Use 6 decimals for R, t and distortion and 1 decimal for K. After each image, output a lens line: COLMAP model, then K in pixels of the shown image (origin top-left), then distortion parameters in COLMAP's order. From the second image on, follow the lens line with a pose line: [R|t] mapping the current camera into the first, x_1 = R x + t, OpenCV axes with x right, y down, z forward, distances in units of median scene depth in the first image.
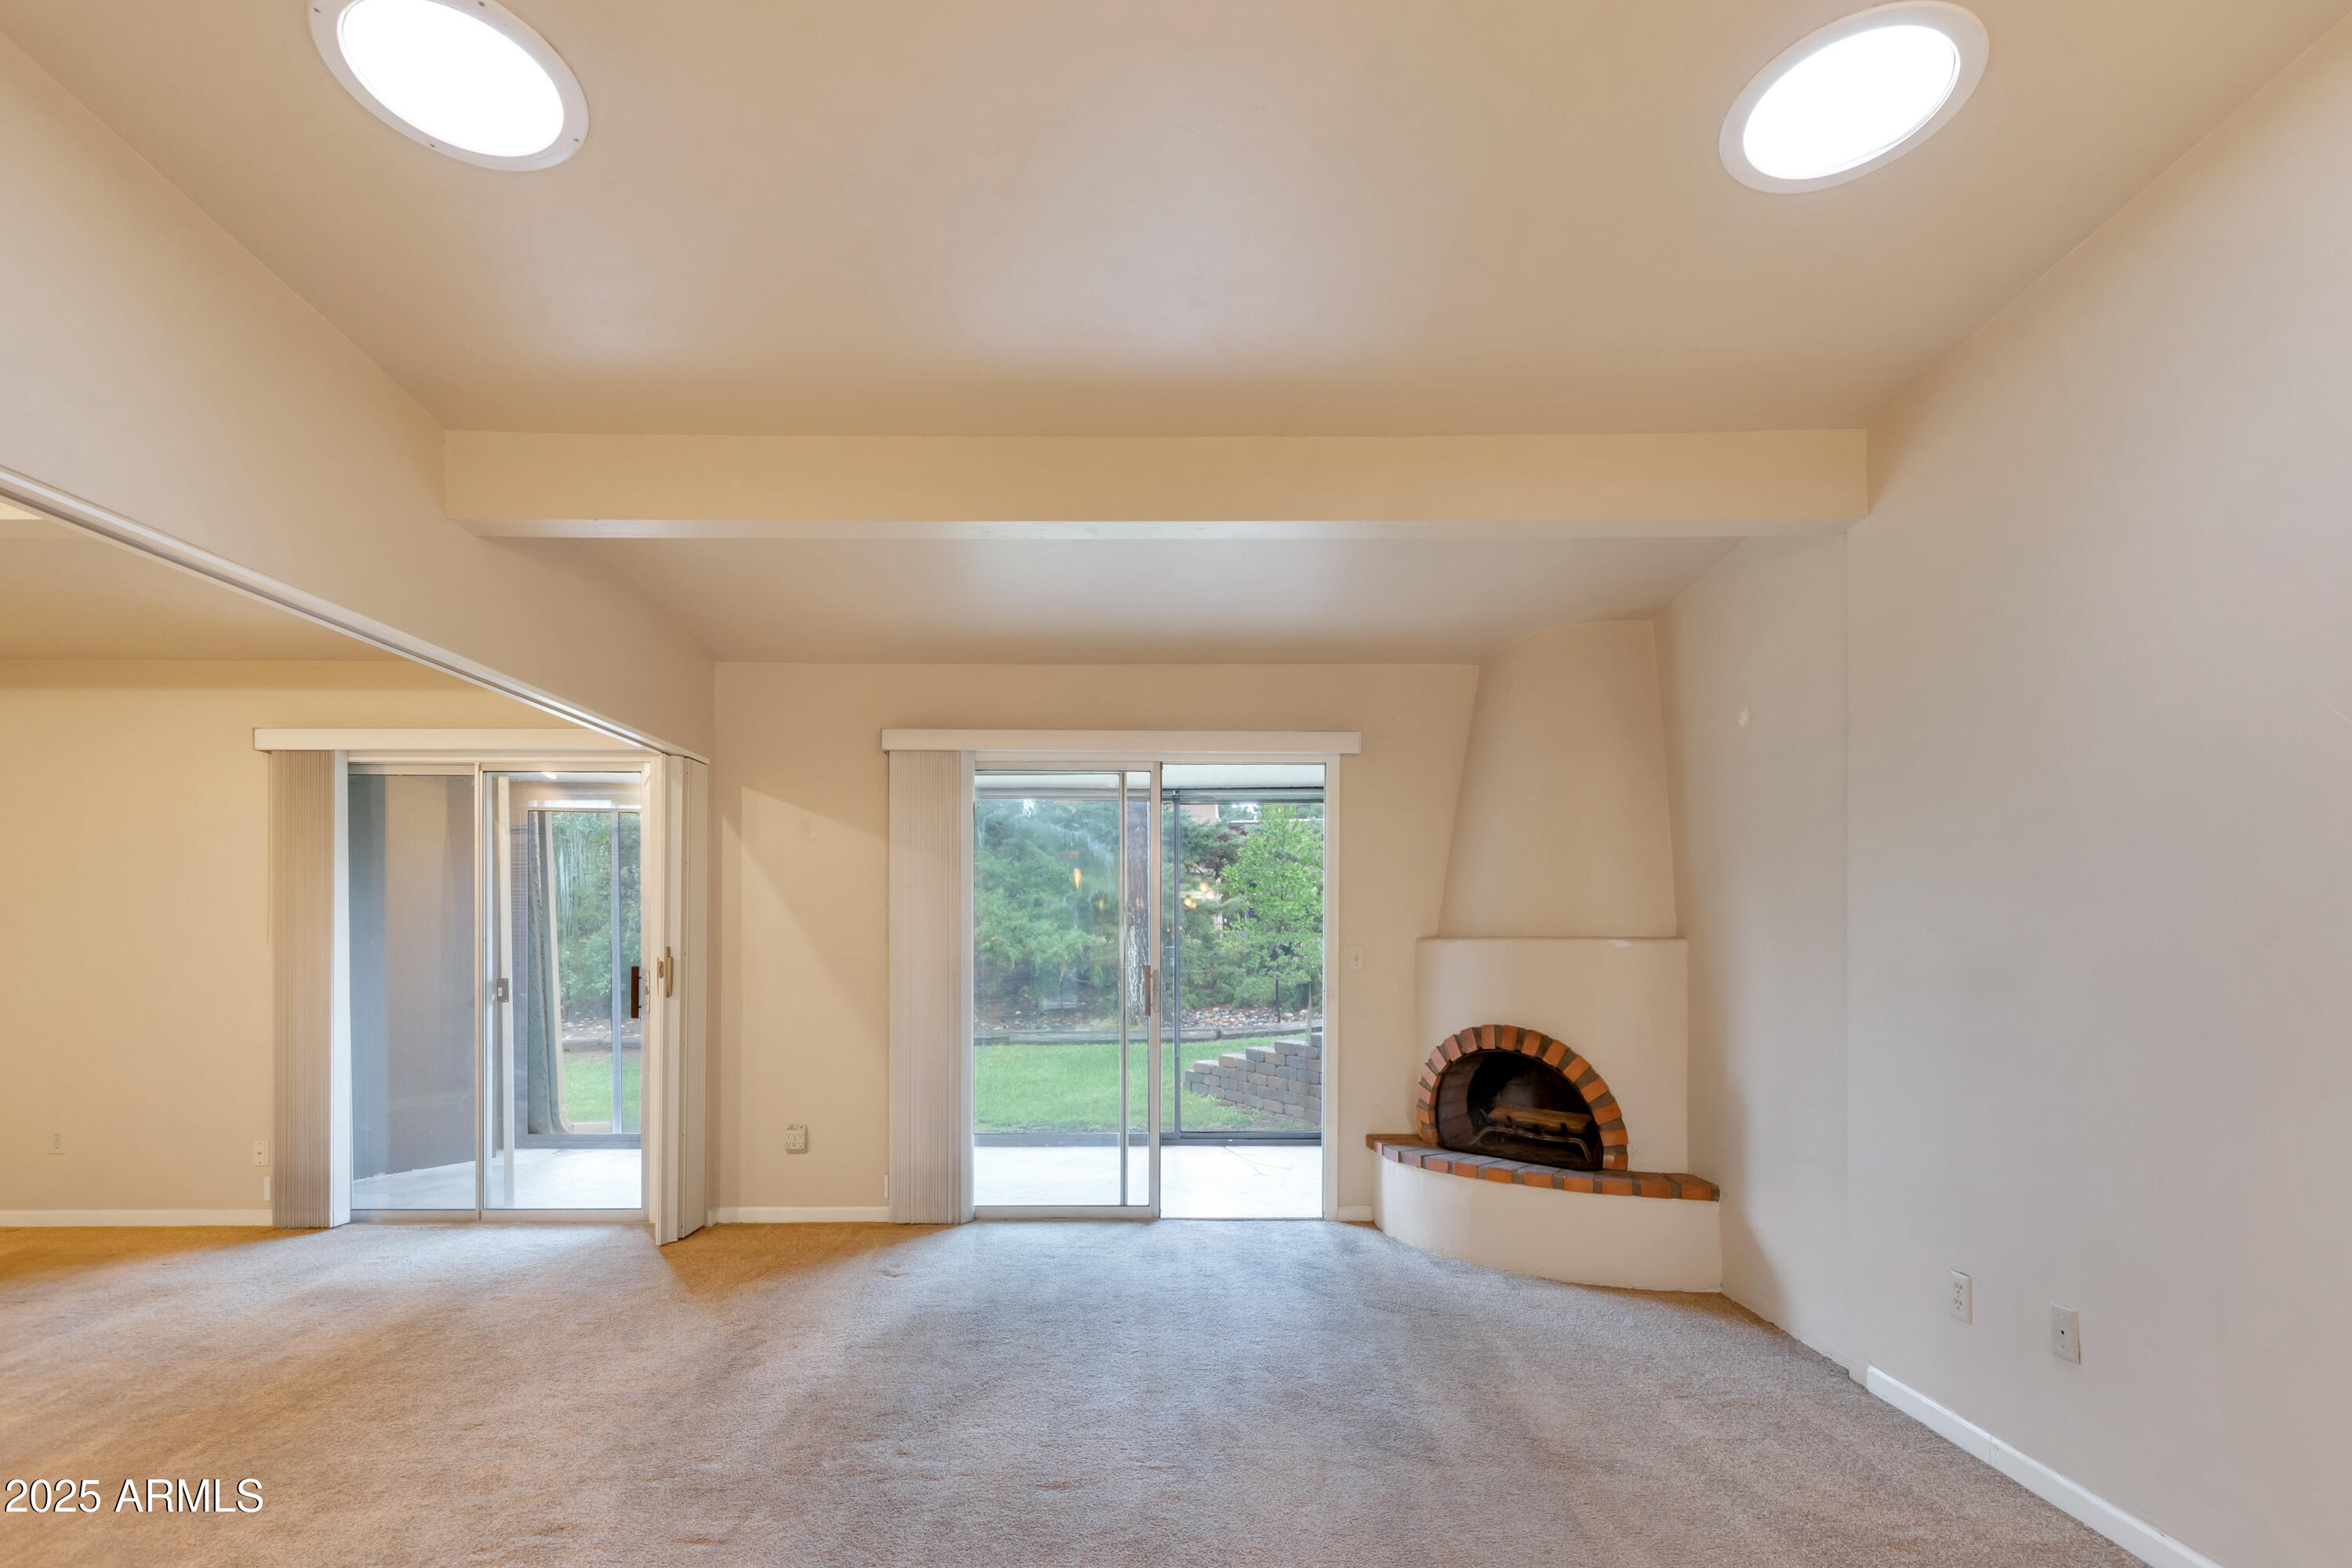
lens RADIAL K [[1145.5, 0, 1165.4], [0, 1145.5, 940.4], [0, 0, 1]] dist [0.014491, -0.002653]
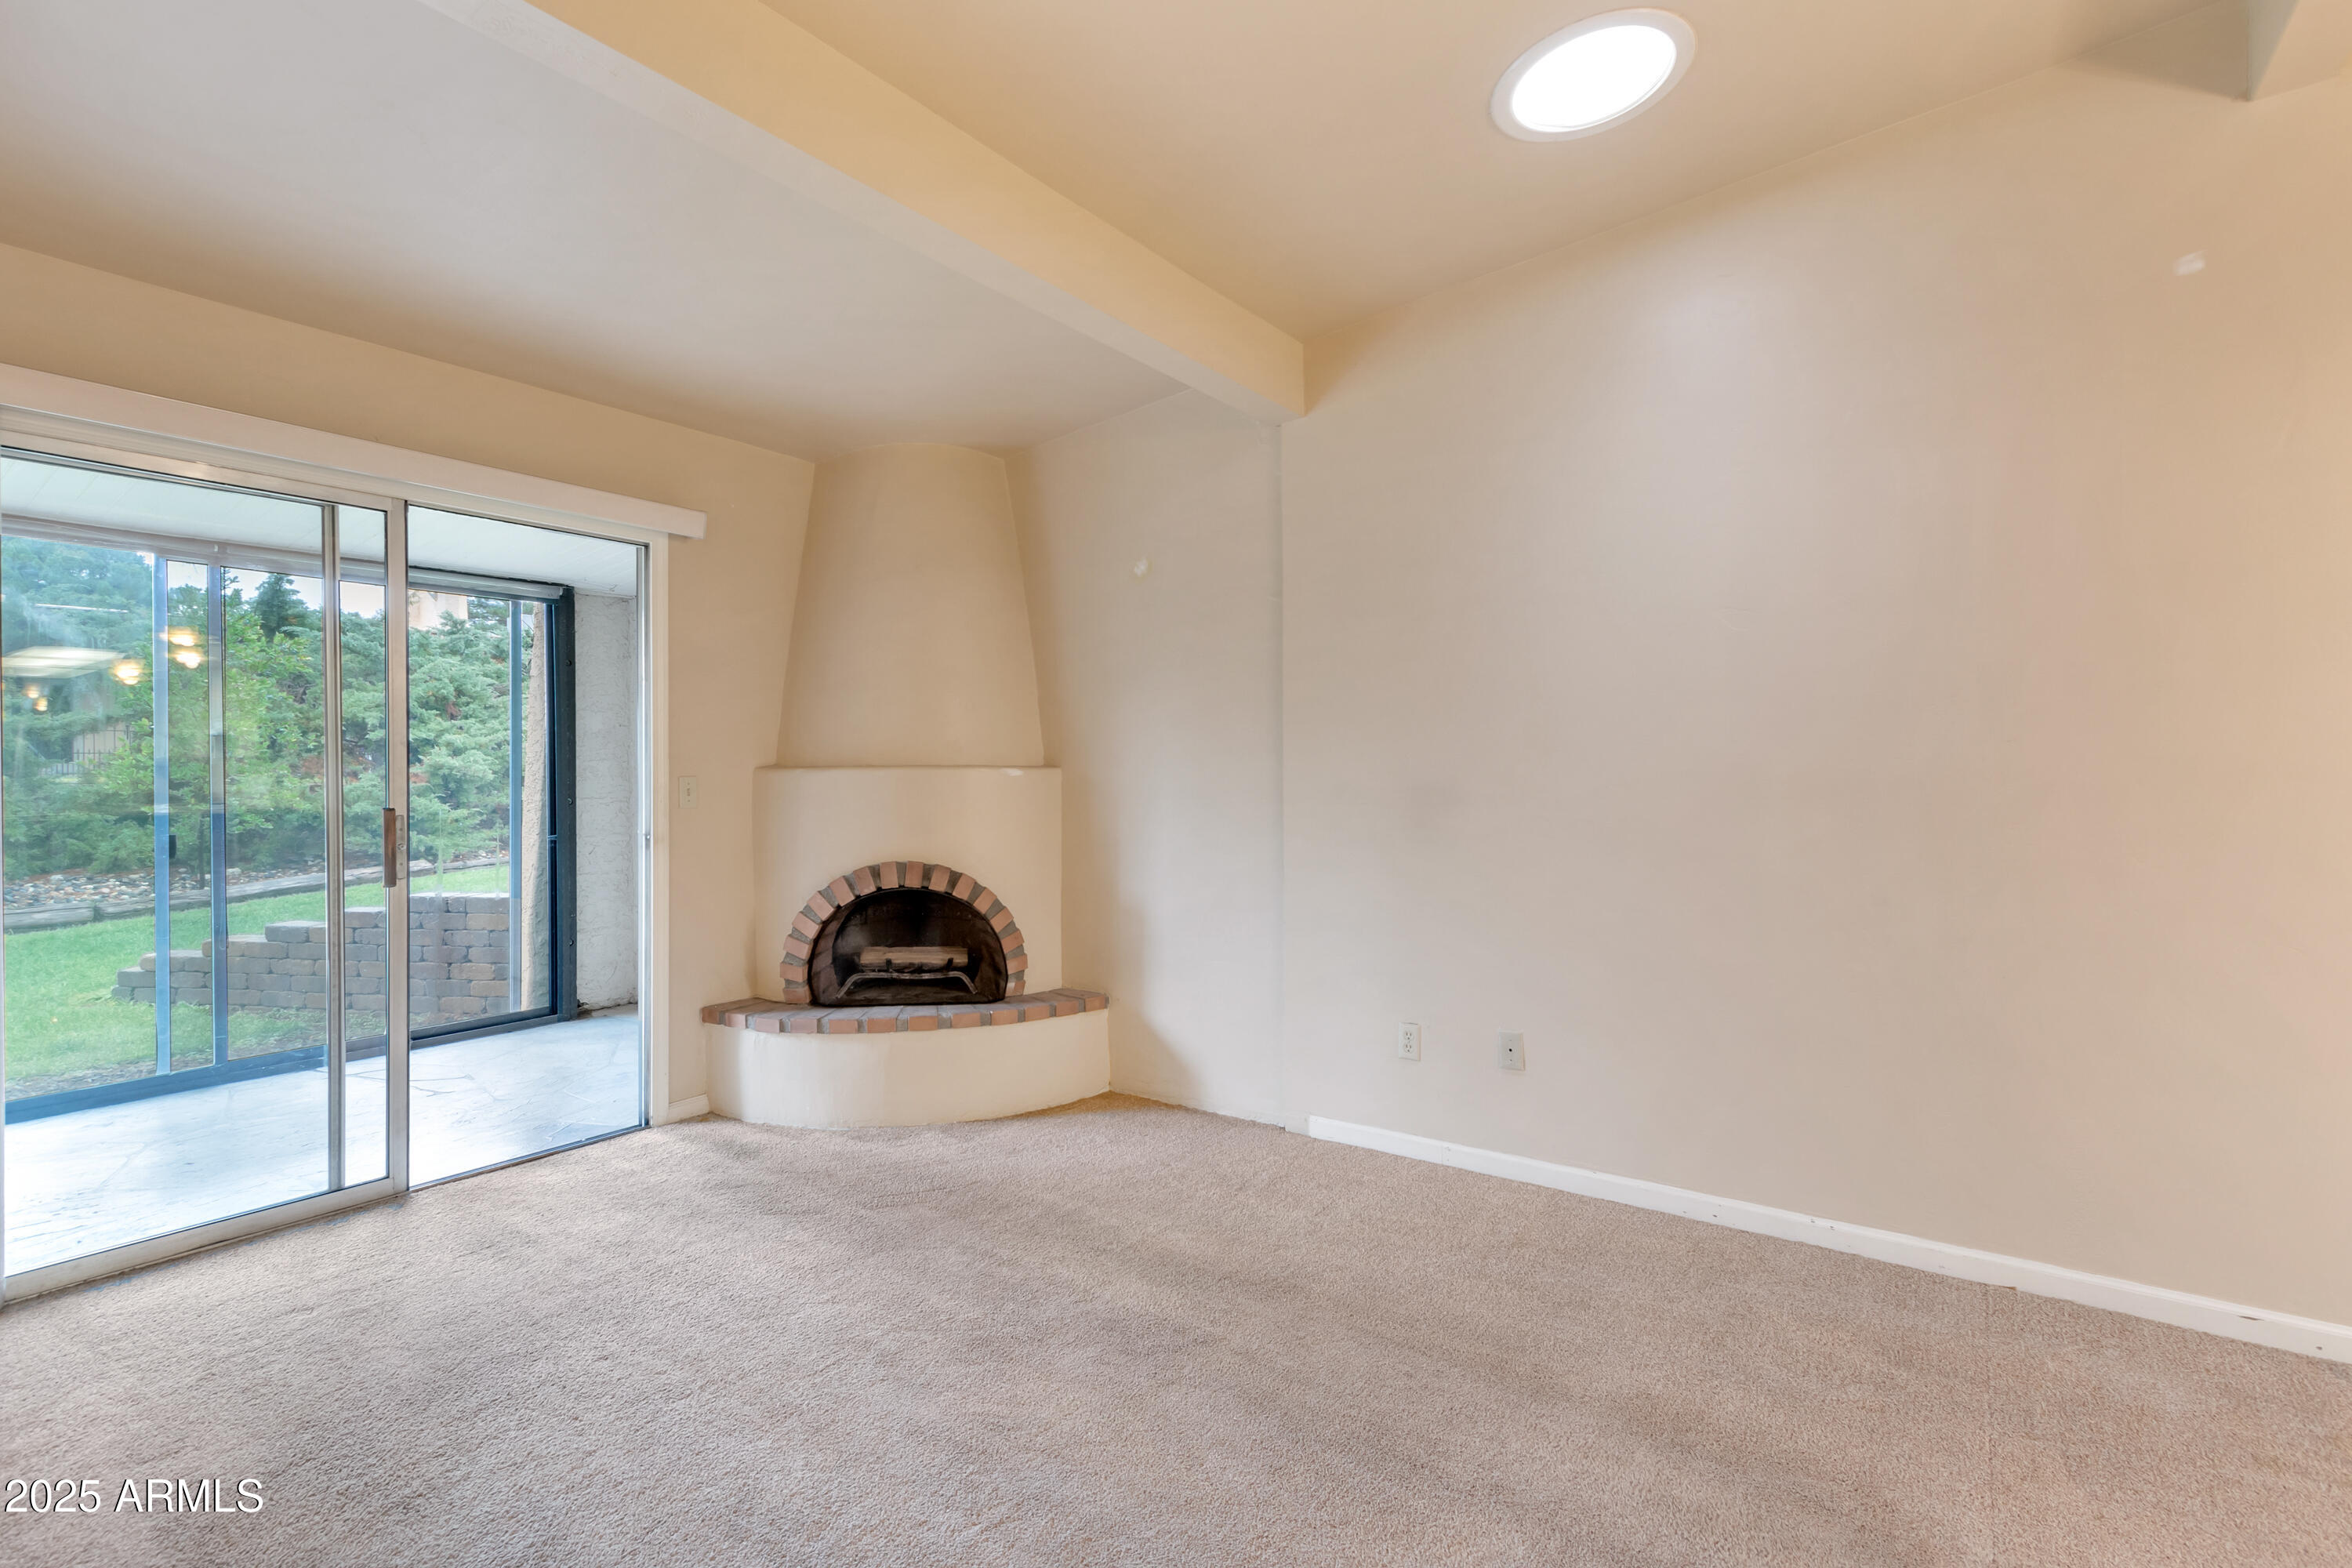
lens RADIAL K [[1077.3, 0, 1177.2], [0, 1077.3, 788.2], [0, 0, 1]] dist [0.005588, -0.001881]
pose [[0.586973, -0.011080, 0.809531, -0.262455], [0.001960, 0.999923, 0.012264, 0.005118], [-0.809604, -0.005612, 0.586949, 0.299750]]
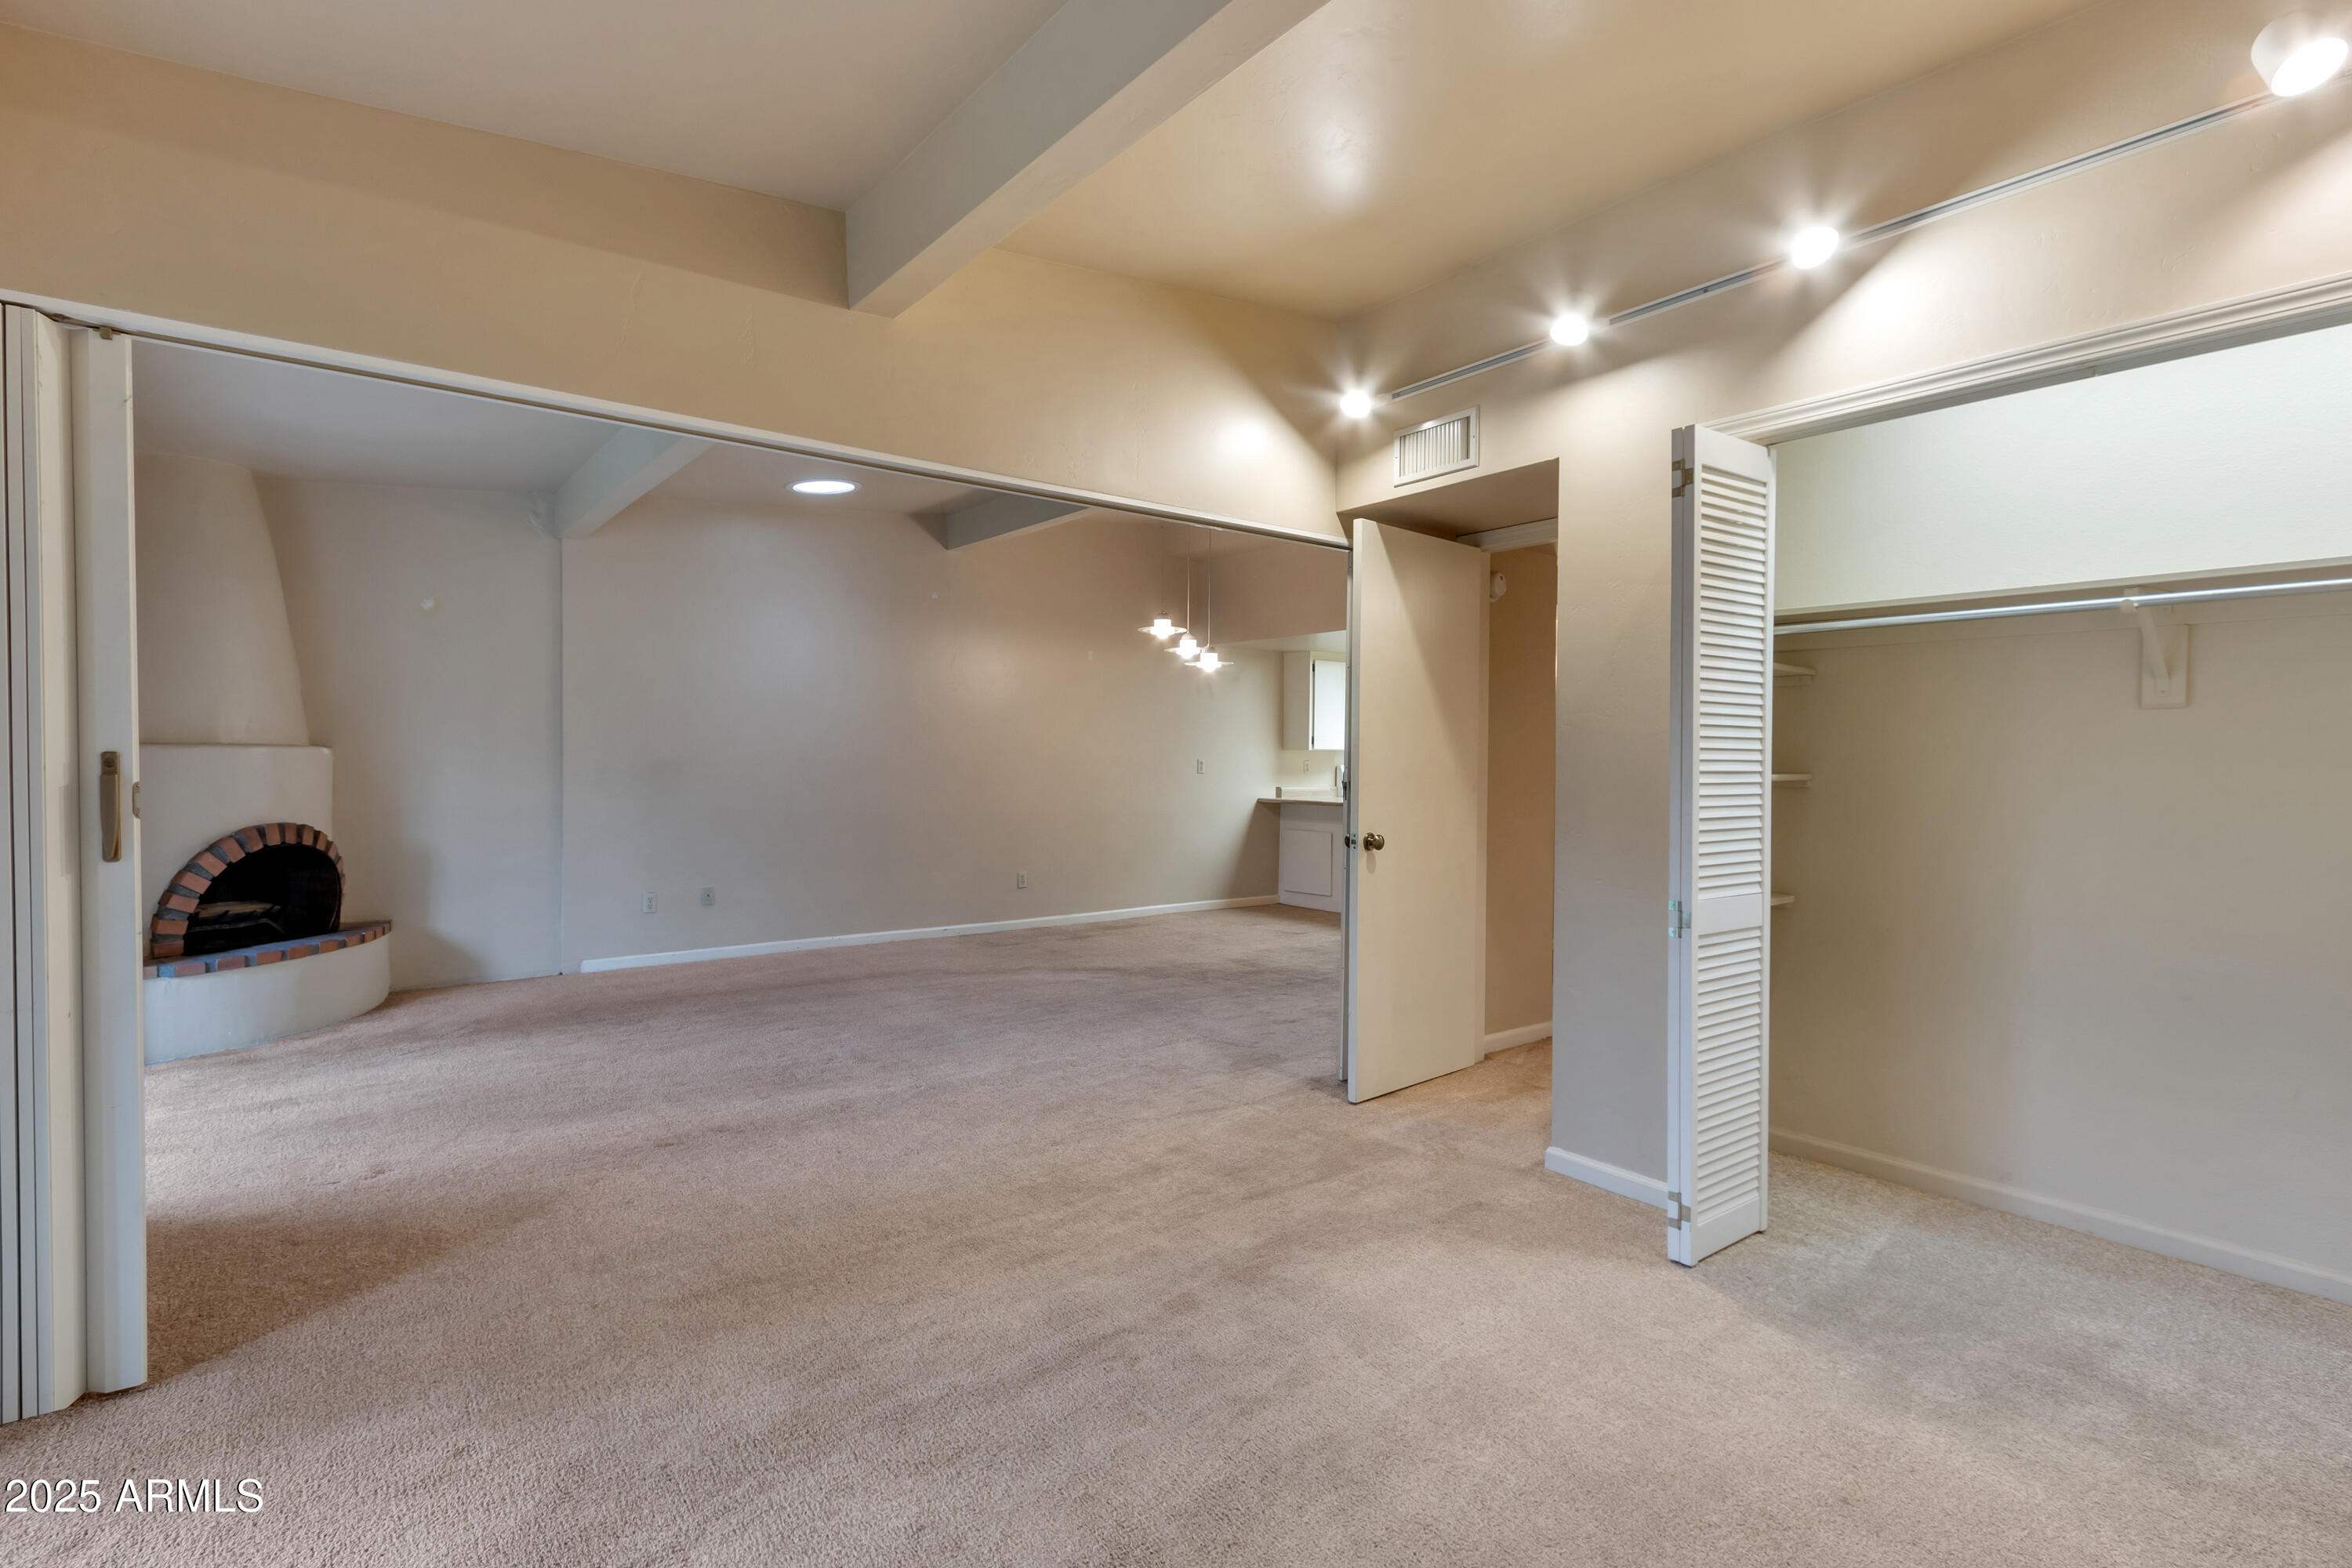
lens RADIAL K [[1145.5, 0, 1175.8], [0, 1145.5, 765.1], [0, 0, 1]] dist [0.014491, -0.002653]
pose [[-0.590522, -0.005907, 0.807000, -1.088893], [-0.001369, 0.999979, 0.006318, 0.008079], [-0.807020, 0.002627, -0.590518, 0.910237]]
